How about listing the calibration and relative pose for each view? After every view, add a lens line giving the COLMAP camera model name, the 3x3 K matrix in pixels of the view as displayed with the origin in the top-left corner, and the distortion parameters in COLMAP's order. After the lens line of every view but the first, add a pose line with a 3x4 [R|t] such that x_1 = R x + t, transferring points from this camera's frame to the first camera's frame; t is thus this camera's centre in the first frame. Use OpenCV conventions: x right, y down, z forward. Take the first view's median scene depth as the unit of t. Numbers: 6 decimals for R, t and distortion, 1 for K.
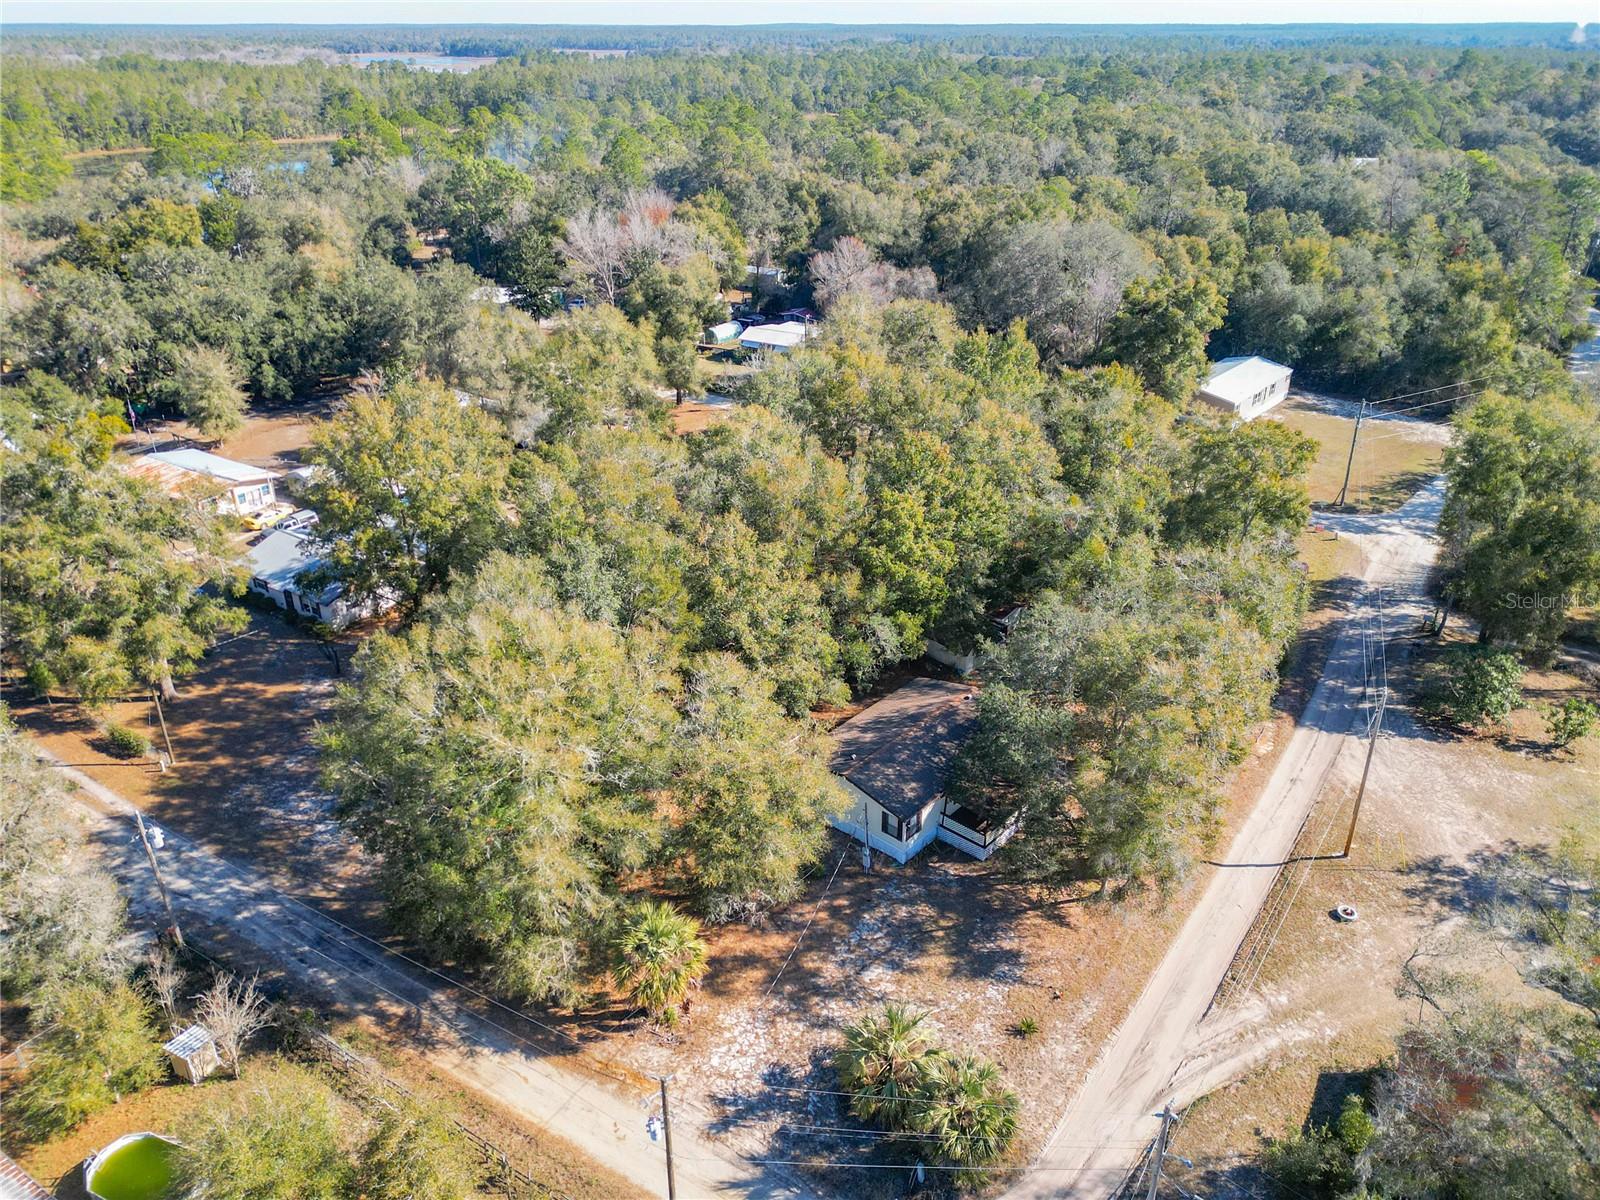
lens RADIAL K [[1150.0, 0, 796.2], [0, 1150.0, 596.9], [0, 0, 1]] dist [0.050144, -0.072356]
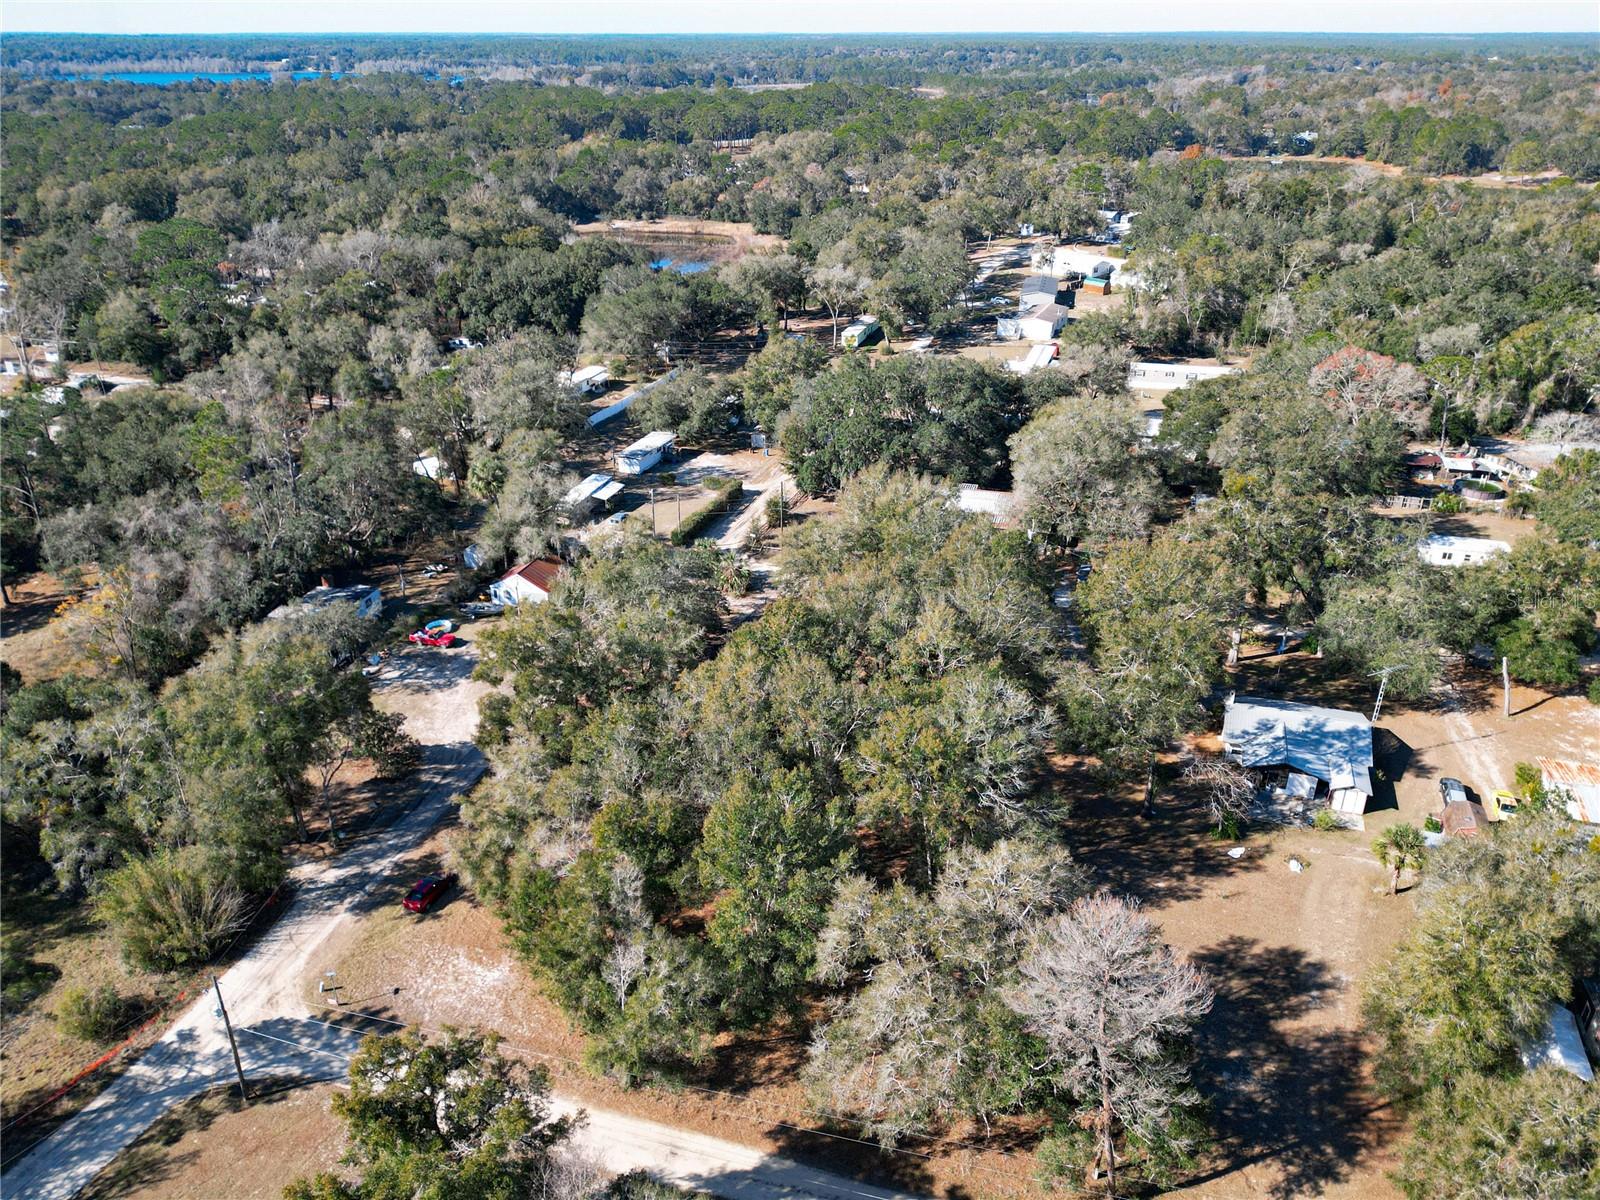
lens RADIAL K [[1162.3, 0, 796.7], [0, 1162.3, 605.6], [0, 0, 1]] dist [0.059158, -0.073070]
pose [[-0.959507, 0.124465, -0.252695, 0.518878], [-0.124904, 0.616079, 0.777719, -1.403909], [0.252479, 0.777789, -0.575586, 2.141971]]
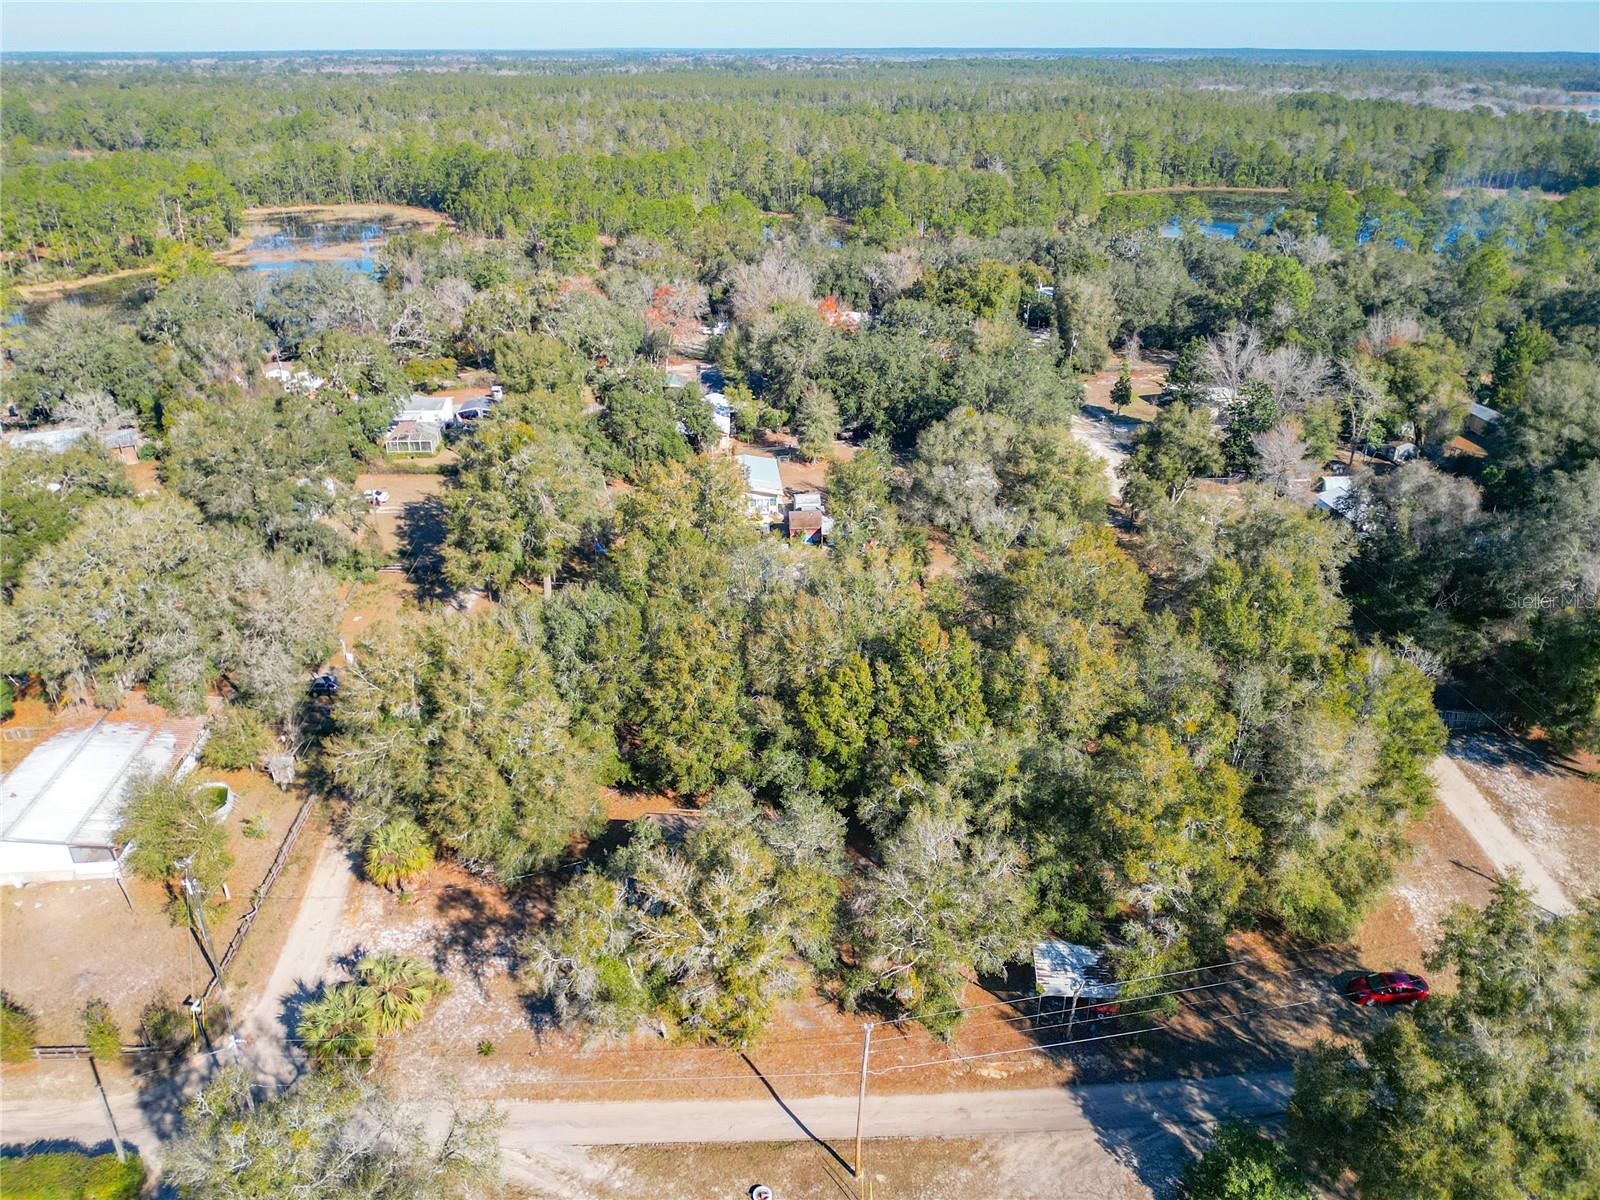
lens RADIAL K [[1155.2, 0, 794.9], [0, 1155.2, 595.4], [0, 0, 1]] dist [0.030393, -0.059363]
pose [[0.595958, 0.344155, -0.725529, 0.971907], [-0.356488, 0.922981, 0.144993, -0.336695], [0.719549, 0.172232, 0.672745, 0.242034]]
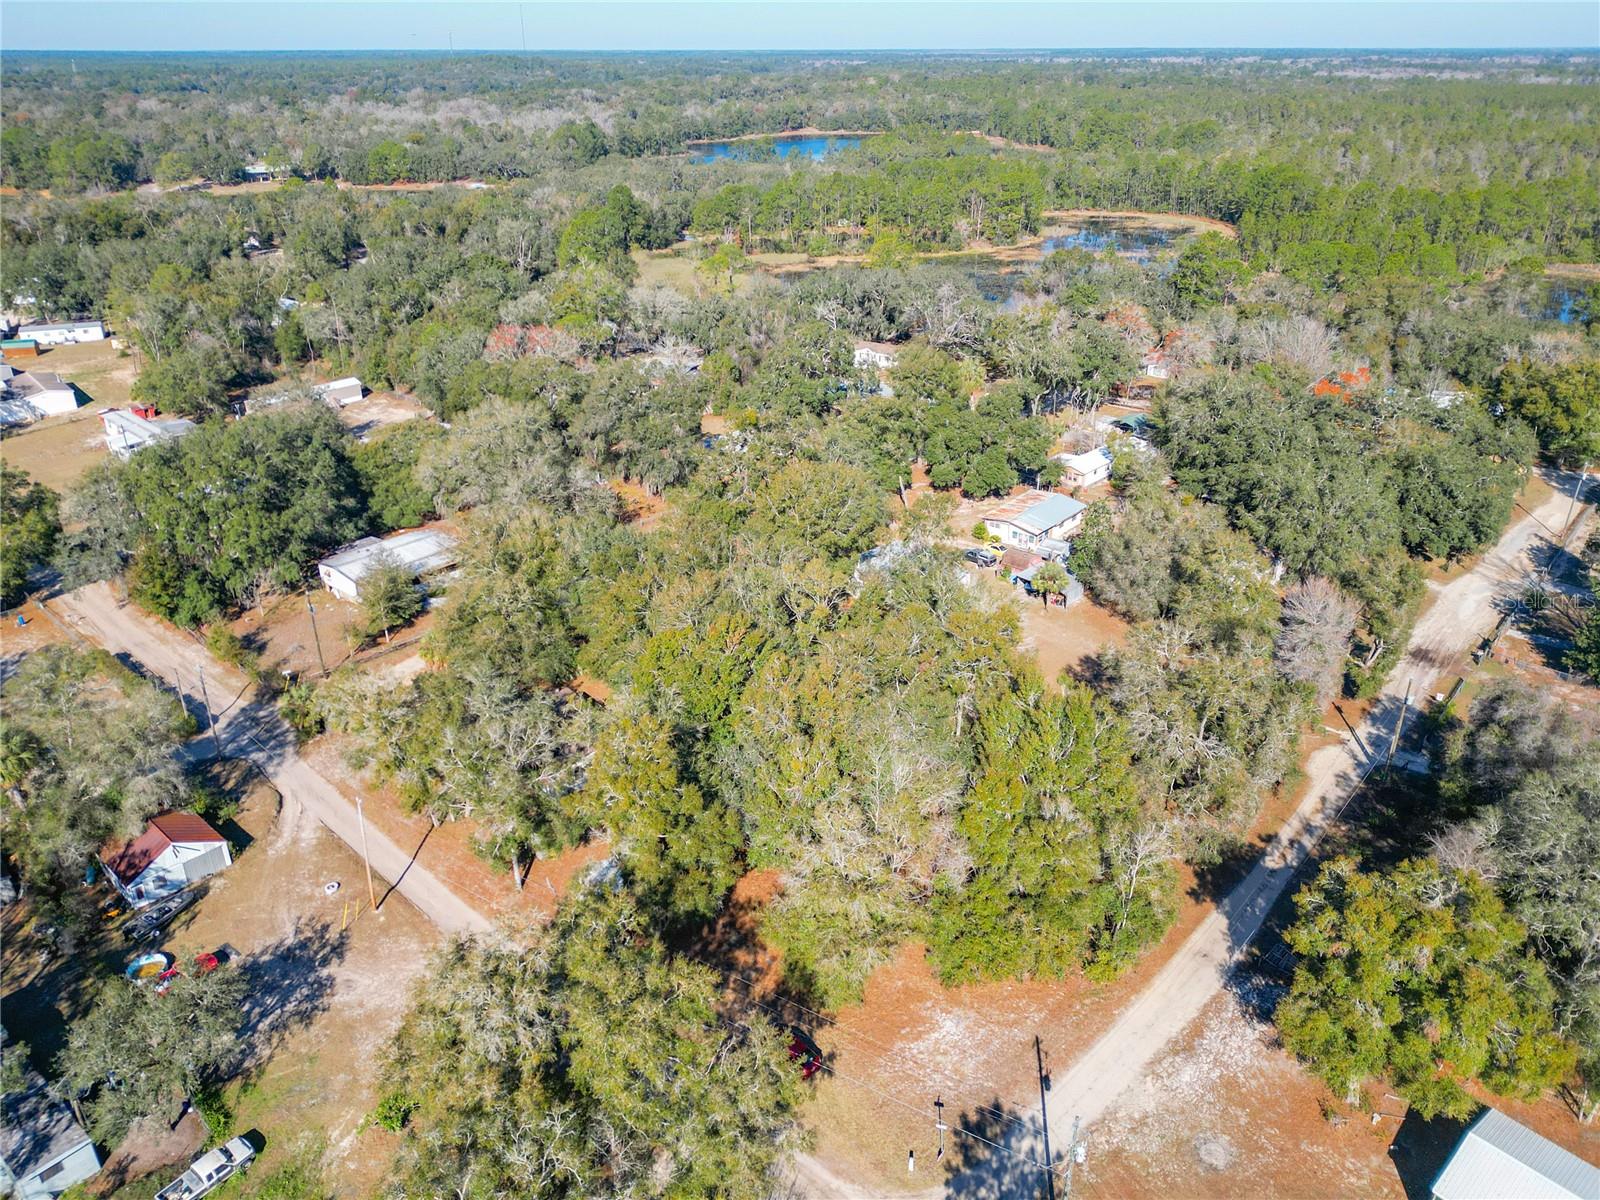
lens RADIAL K [[1156.4, 0, 800.0], [0, 1156.4, 600.0], [0, 0, 1]] dist [0.059083, -0.079019]
pose [[-0.150571, 0.424794, -0.892680, 1.504844], [-0.437169, 0.781278, 0.445520, -0.930638], [0.886686, 0.457335, 0.068069, 1.191921]]
